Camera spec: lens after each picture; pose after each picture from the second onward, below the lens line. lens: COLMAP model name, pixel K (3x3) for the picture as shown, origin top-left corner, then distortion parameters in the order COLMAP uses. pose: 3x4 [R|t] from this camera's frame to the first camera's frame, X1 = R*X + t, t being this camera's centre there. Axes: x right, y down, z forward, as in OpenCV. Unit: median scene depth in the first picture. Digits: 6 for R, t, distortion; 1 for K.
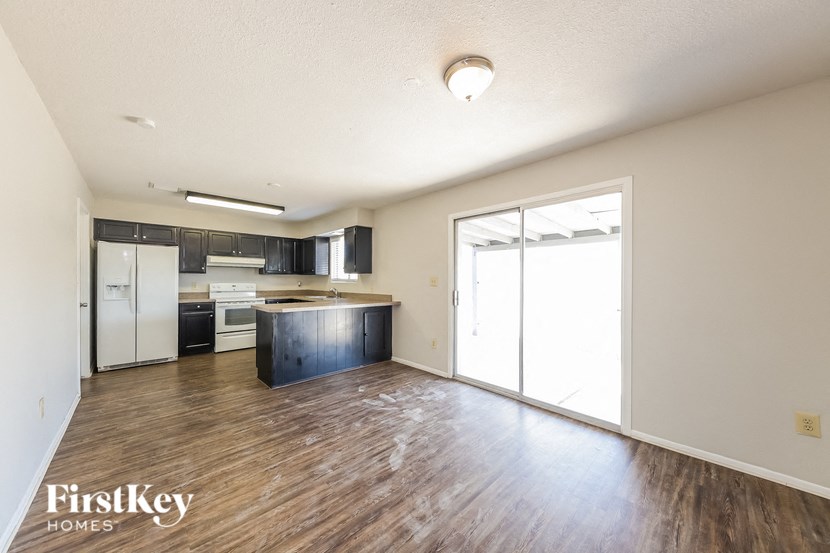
lens RADIAL K [[287.4, 0, 414.2], [0, 287.4, 275.8], [0, 0, 1]] dist [0.017776, -0.000167]
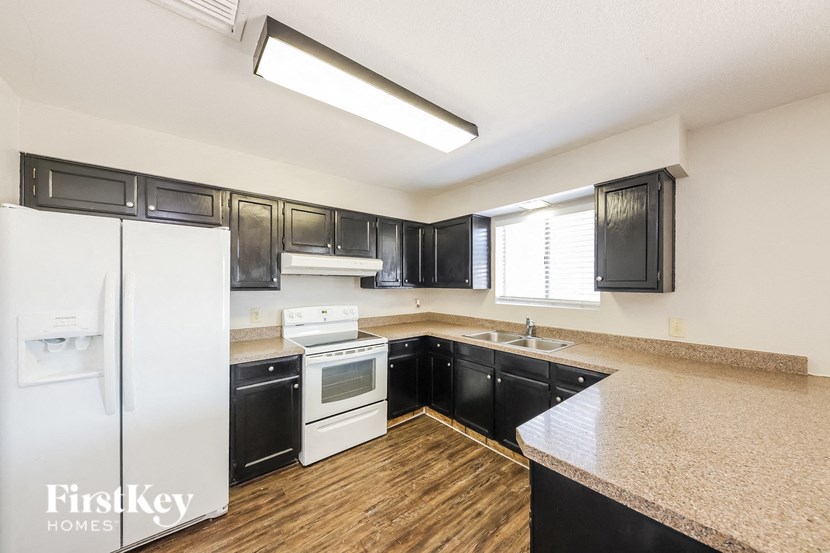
lens RADIAL K [[287.4, 0, 416.8], [0, 287.4, 281.3], [0, 0, 1]] dist [0.017776, -0.000167]
pose [[0.995967, -0.004710, -0.089594, -0.458706], [0.005248, 0.999970, 0.005772, -0.025243], [0.089564, -0.006219, 0.995962, 0.555368]]
